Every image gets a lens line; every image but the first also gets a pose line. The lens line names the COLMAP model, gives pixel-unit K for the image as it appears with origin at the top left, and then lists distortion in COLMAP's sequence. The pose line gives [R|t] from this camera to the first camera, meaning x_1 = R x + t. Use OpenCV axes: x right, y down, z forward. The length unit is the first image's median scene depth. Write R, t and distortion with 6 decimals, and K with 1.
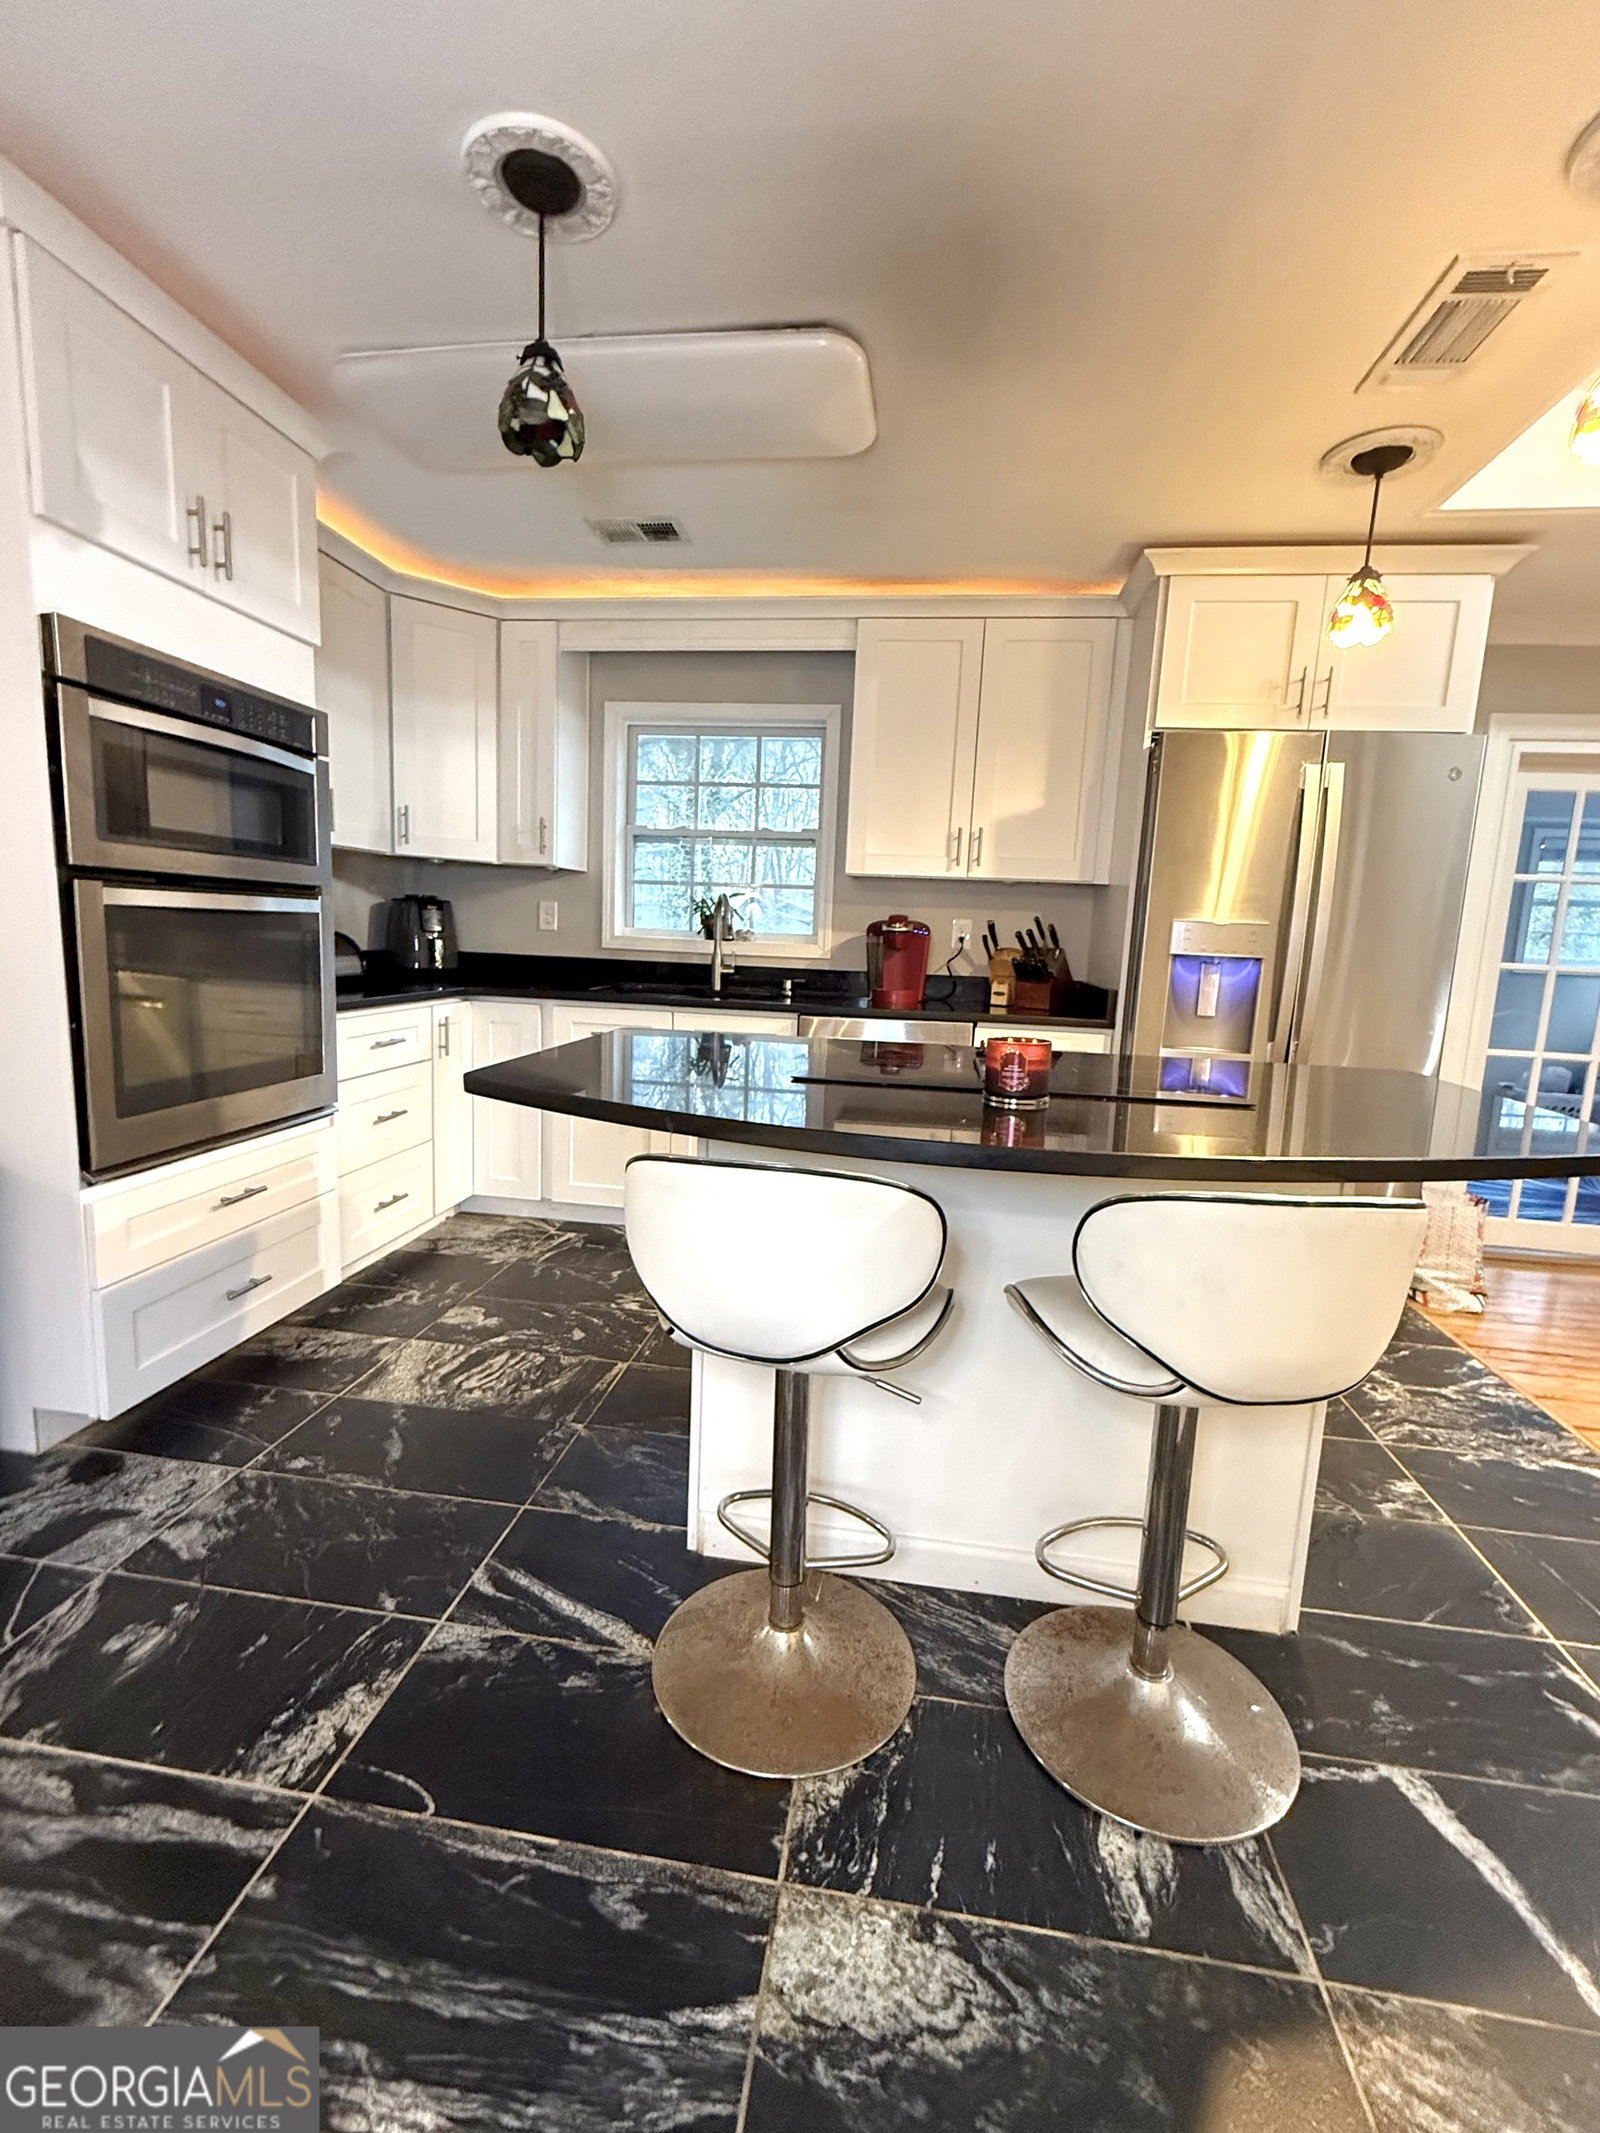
lens RADIAL K [[911.8, 0, 800.8], [0, 911.8, 1065.4], [0, 0, 1]] dist [0.002341, 0.000068]
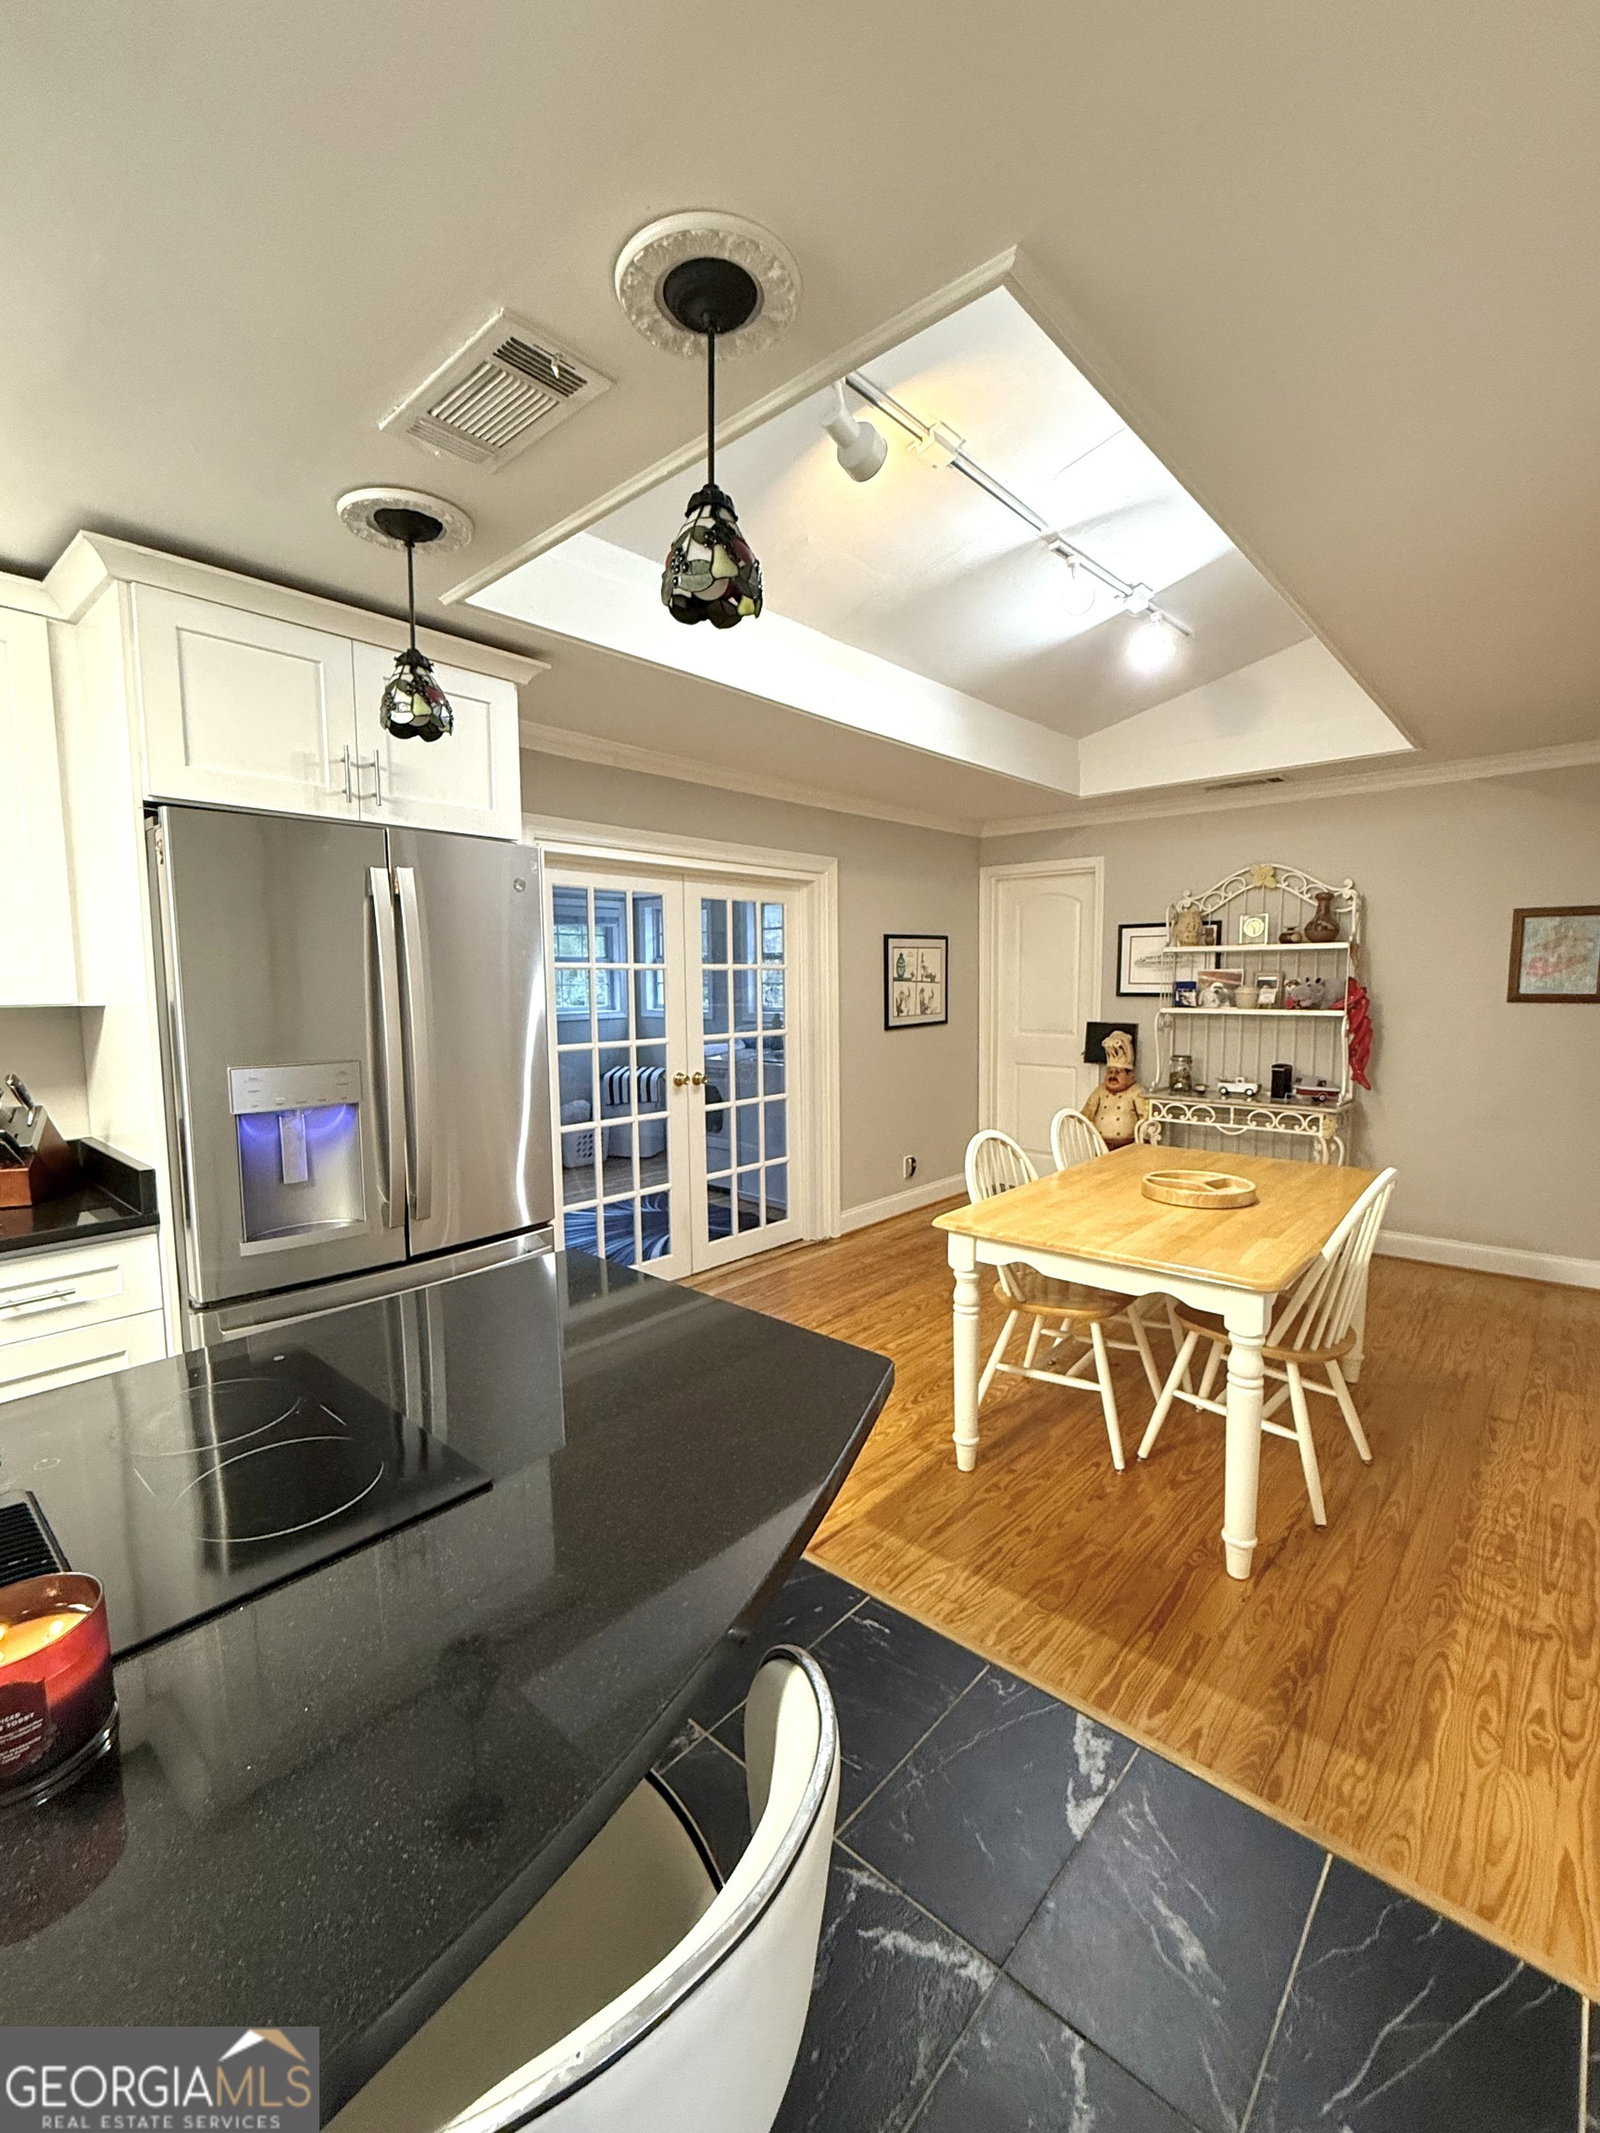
lens RADIAL K [[911.8, 0, 799.0], [0, 911.8, 1068.0], [0, 0, 1]] dist [0.002341, 0.000068]
pose [[0.553111, -0.133155, 0.822398, 0.076789], [0.151570, 0.986754, 0.057826, -0.159736], [-0.819204, 0.092666, 0.565967, 0.268438]]
